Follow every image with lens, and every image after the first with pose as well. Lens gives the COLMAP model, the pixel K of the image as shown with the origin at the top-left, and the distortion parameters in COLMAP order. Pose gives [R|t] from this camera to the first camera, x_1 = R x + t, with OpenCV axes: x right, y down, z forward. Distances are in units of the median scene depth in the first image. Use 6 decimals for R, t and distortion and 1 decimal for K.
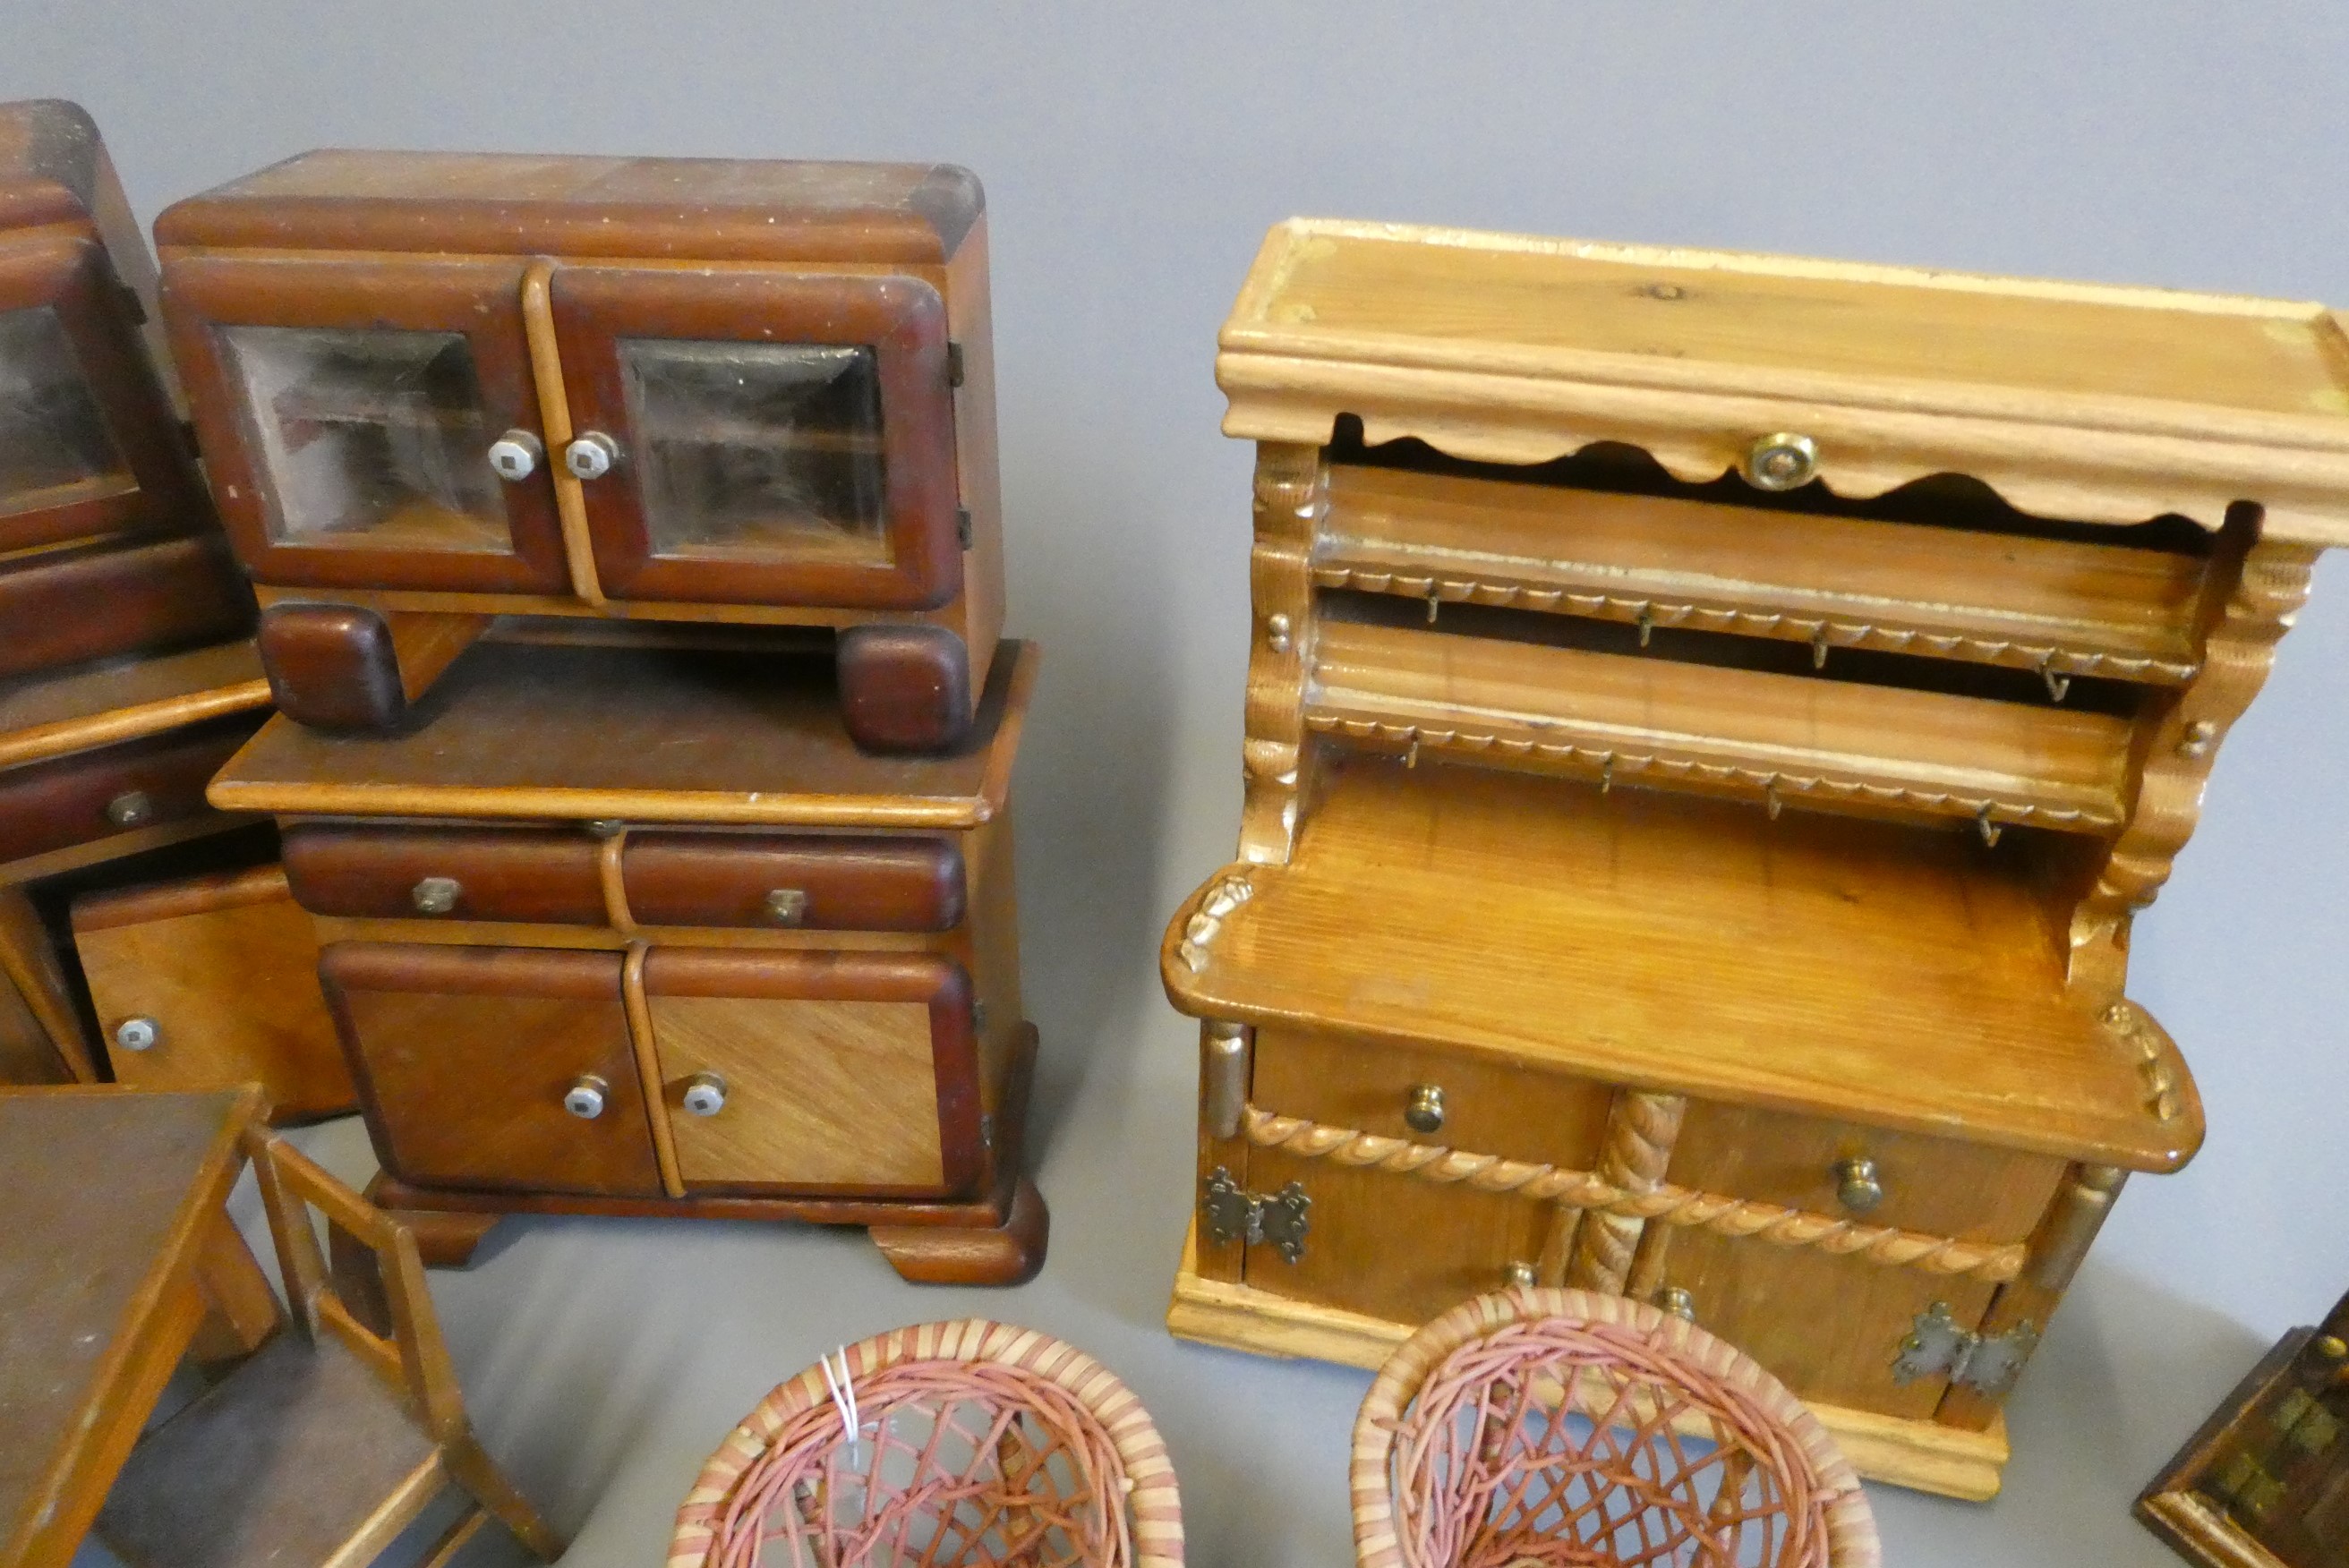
lens RADIAL K [[1687.9, 0, 1186.1], [0, 1687.9, 788.1], [0, 0, 1]] dist [0.005086, -0.006852]
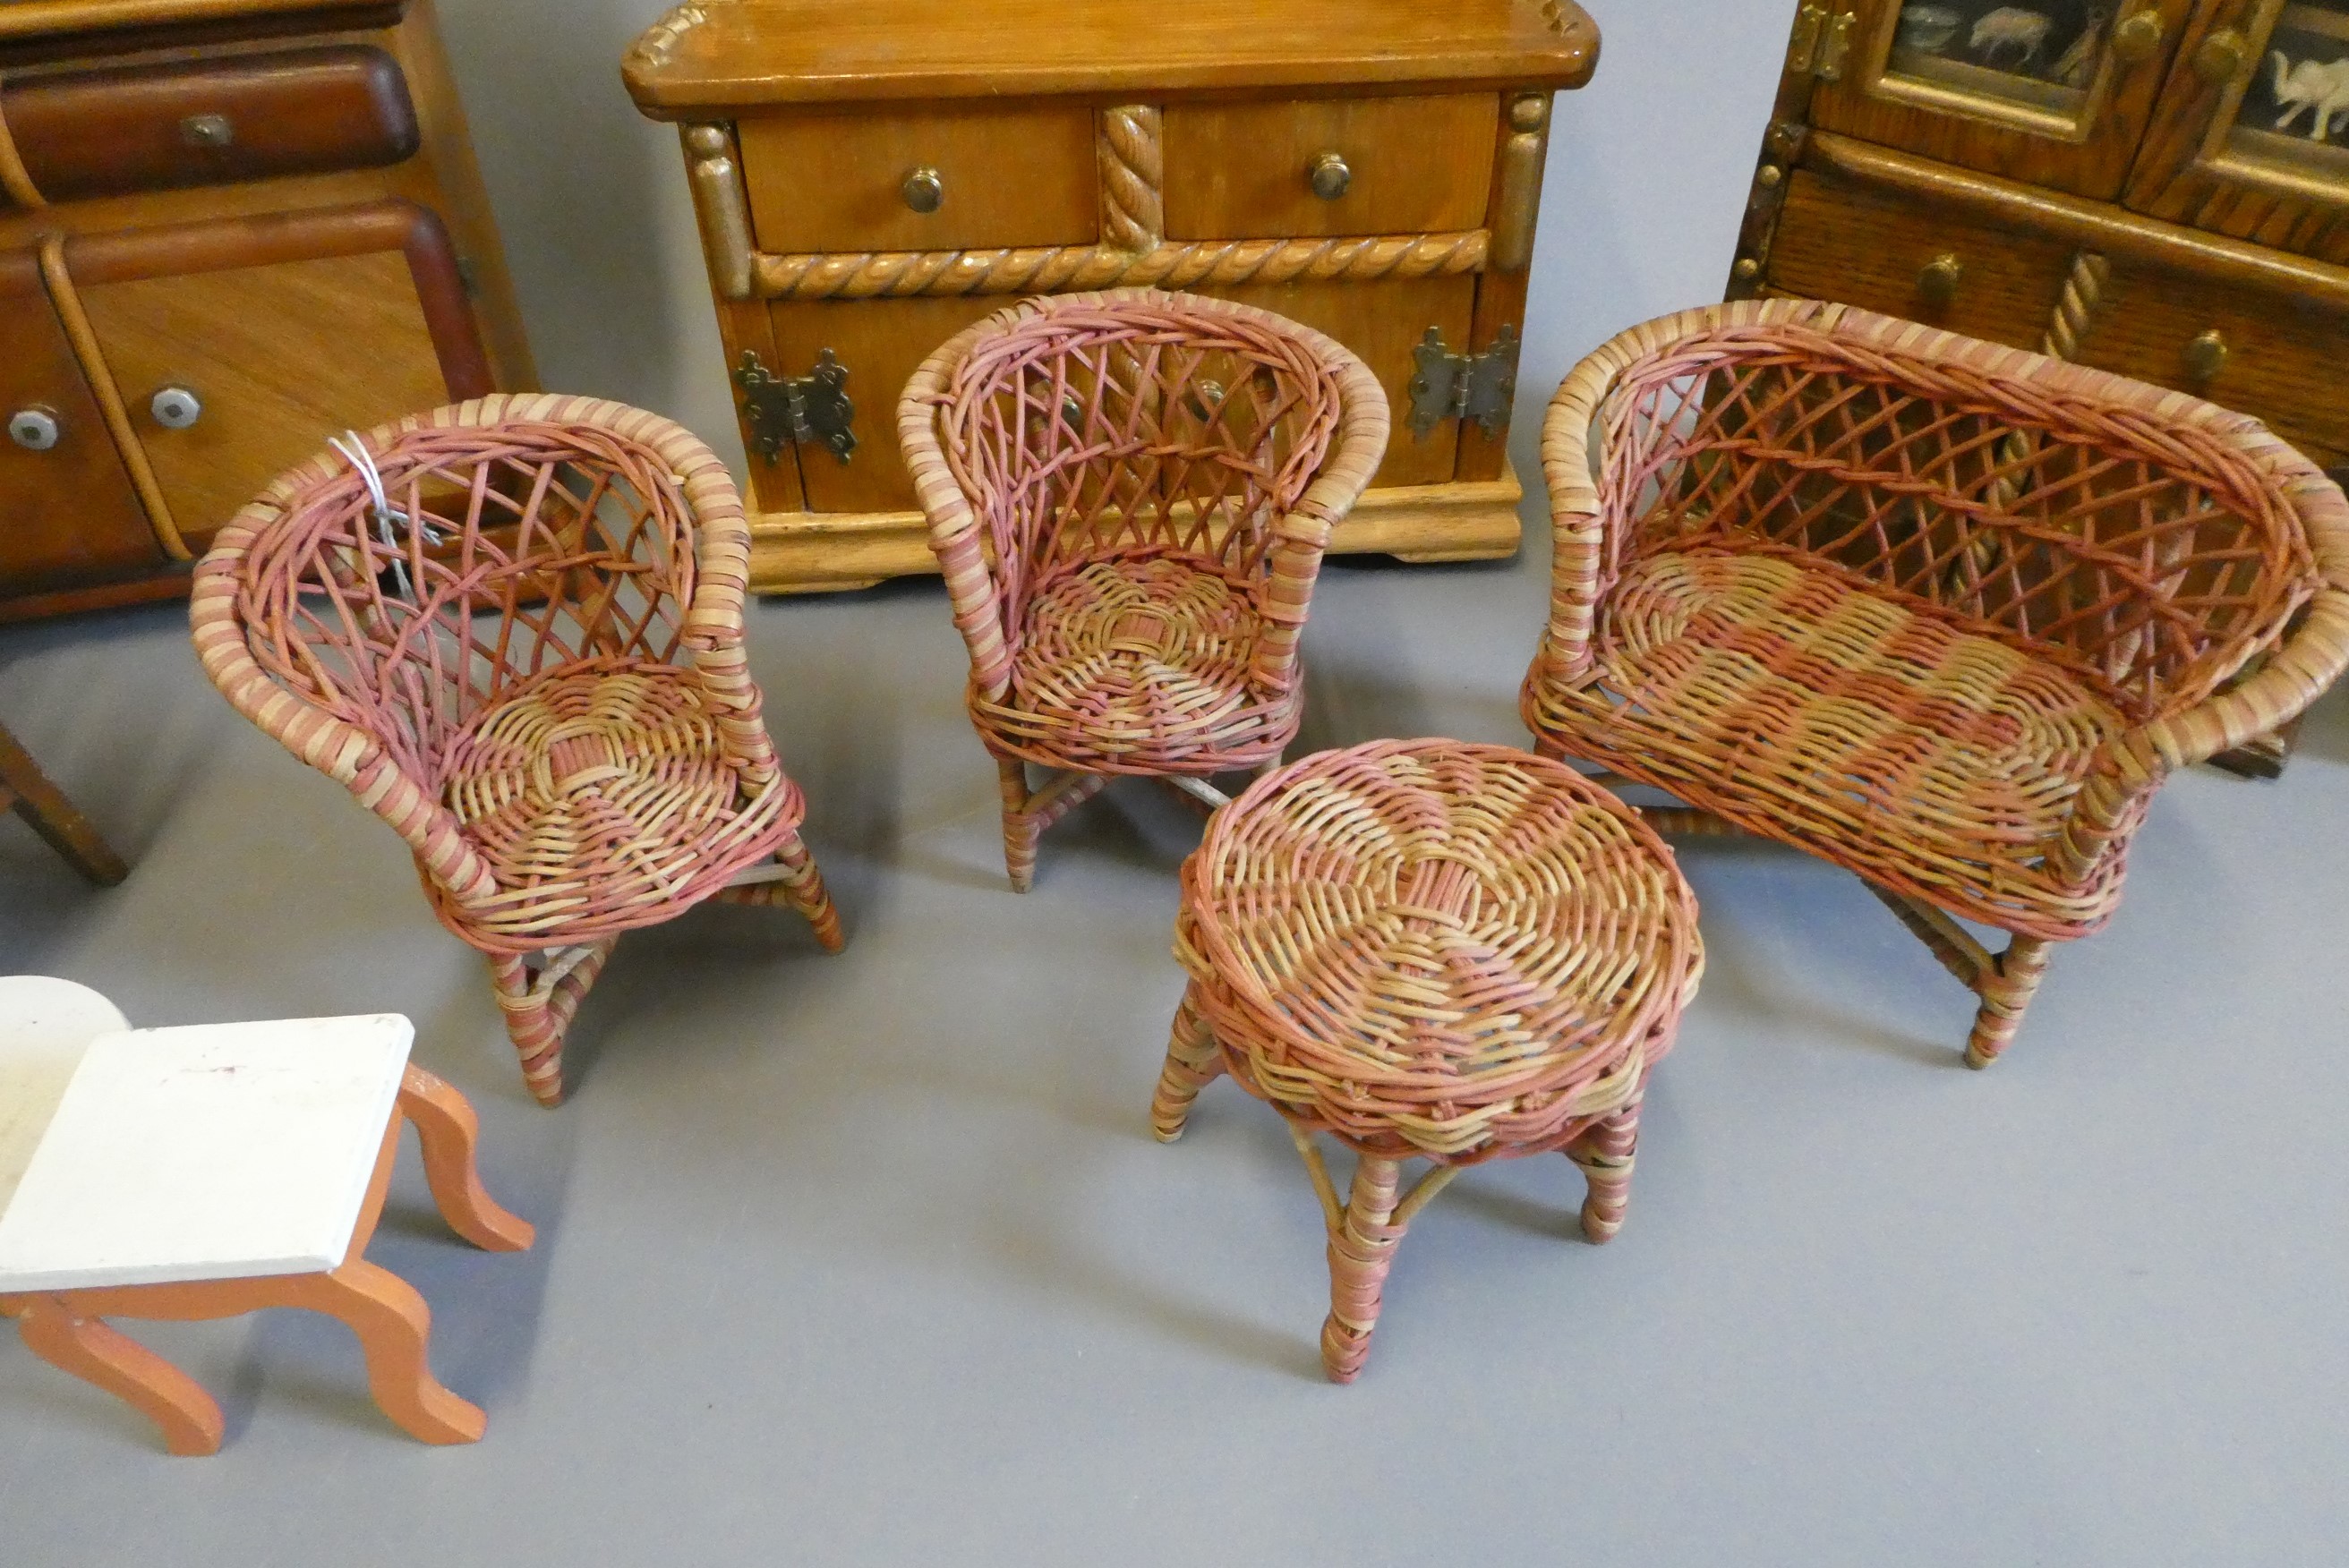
lens RADIAL K [[1687.9, 0, 1186.1], [0, 1687.9, 788.1], [0, 0, 1]] dist [0.005086, -0.006852]
pose [[0.954258, -0.209034, 0.213766, 0.000265], [0.192702, 0.976666, 0.094814, 0.491609], [-0.228598, -0.049284, 0.972273, -0.042640]]
